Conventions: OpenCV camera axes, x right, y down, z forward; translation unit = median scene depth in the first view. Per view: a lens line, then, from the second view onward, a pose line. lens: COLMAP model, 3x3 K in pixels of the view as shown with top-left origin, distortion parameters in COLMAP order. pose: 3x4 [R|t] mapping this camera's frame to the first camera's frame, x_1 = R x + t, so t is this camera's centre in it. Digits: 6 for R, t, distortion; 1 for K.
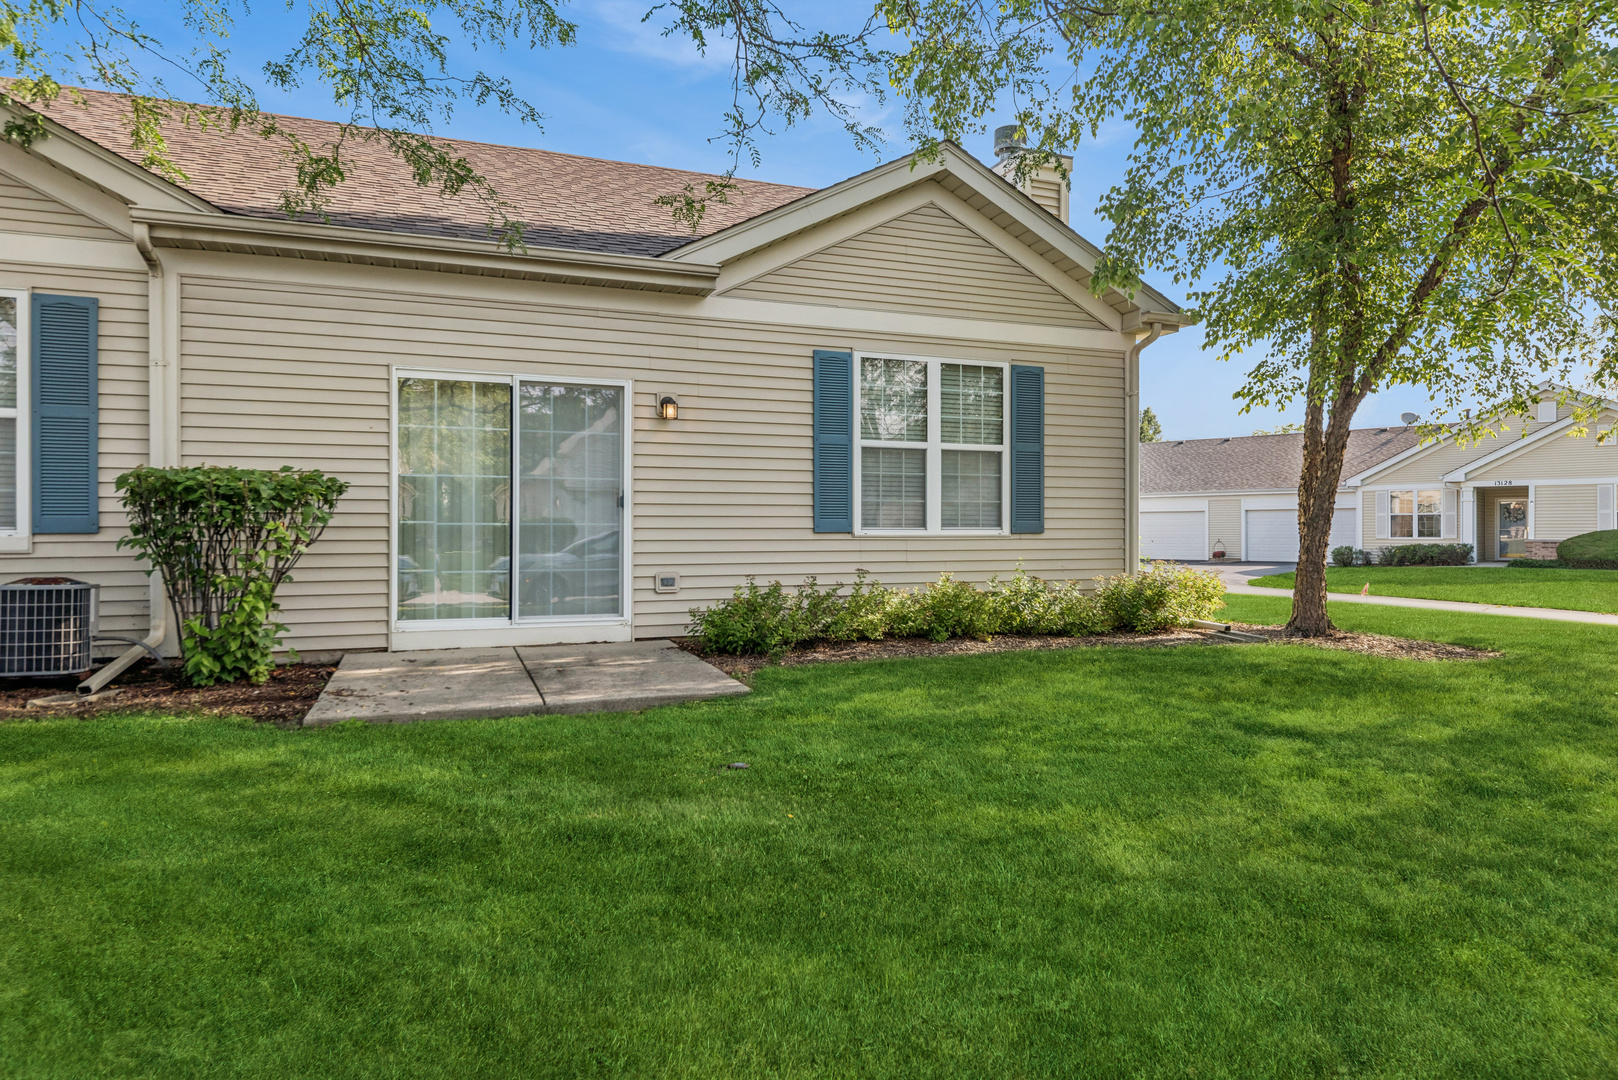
lens RADIAL K [[1032.1, 0, 812.0], [0, 1032.1, 533.8], [0, 0, 1]] dist [0.004607, 0.000541]
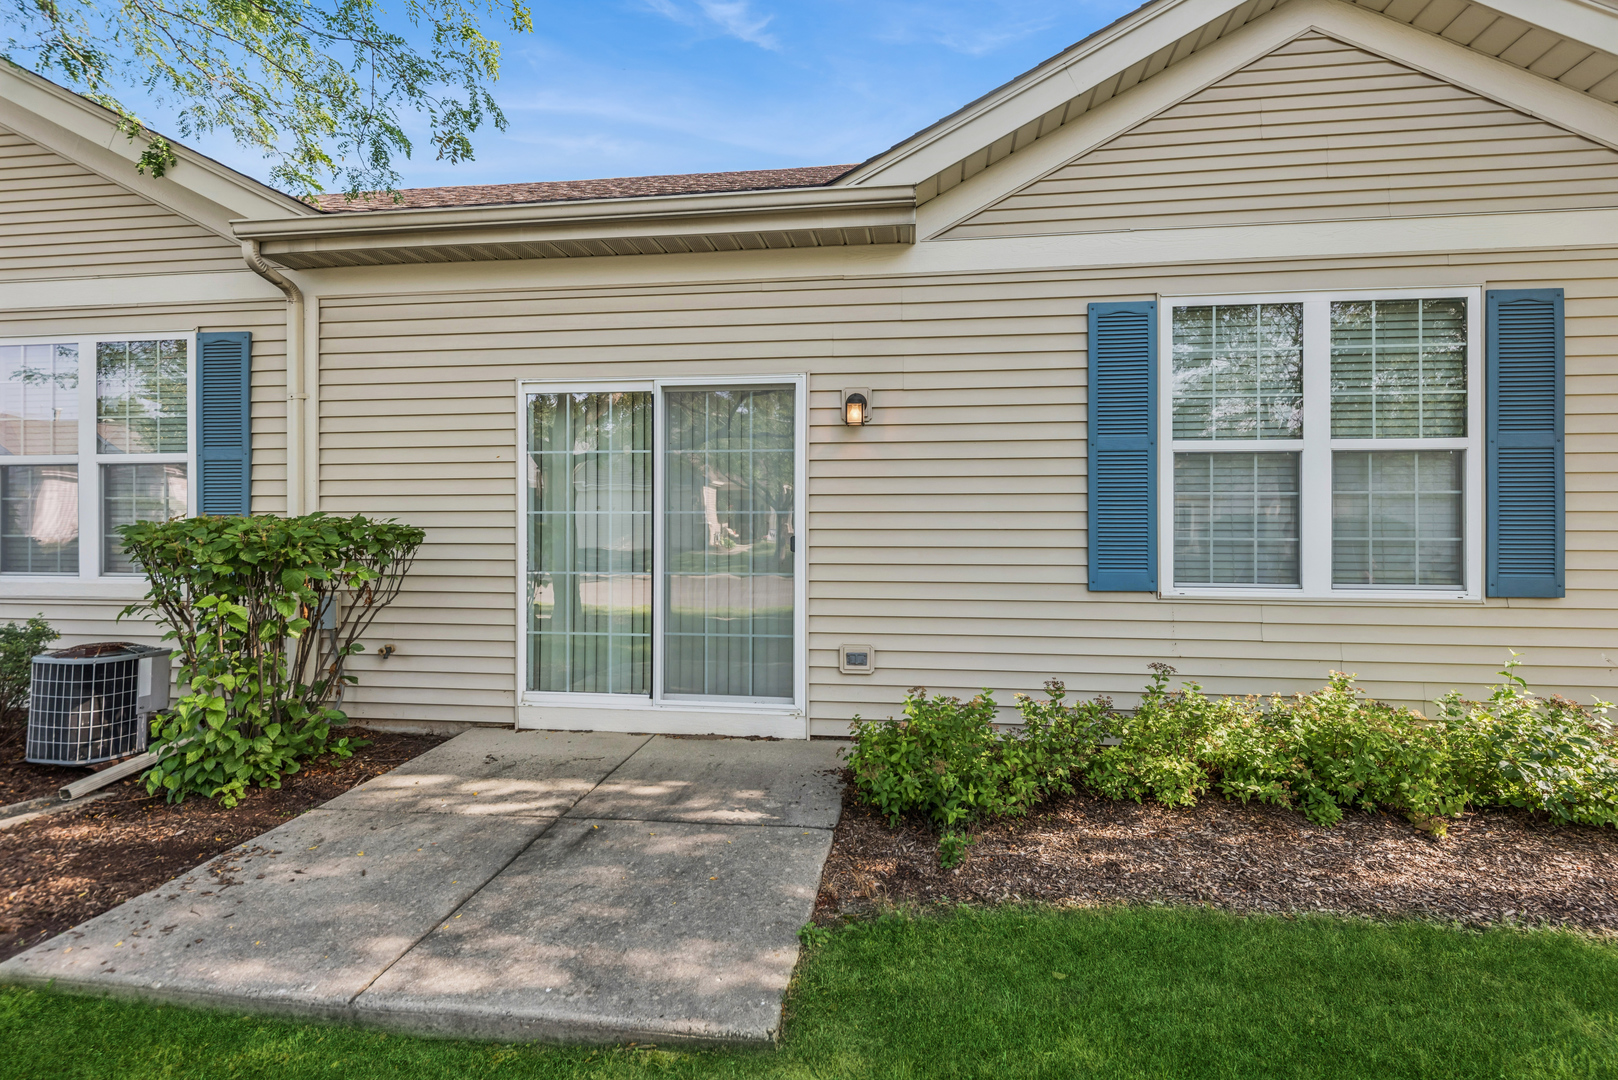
lens RADIAL K [[777.3, 0, 807.3], [0, 777.3, 527.0], [0, 0, 1]] dist [0.002884, -0.000383]
pose [[0.881510, -0.000508, -0.472166, 0.077793], [-0.000345, 0.999998, -0.001721, -0.040971], [0.472166, 0.001681, 0.881508, 0.513791]]
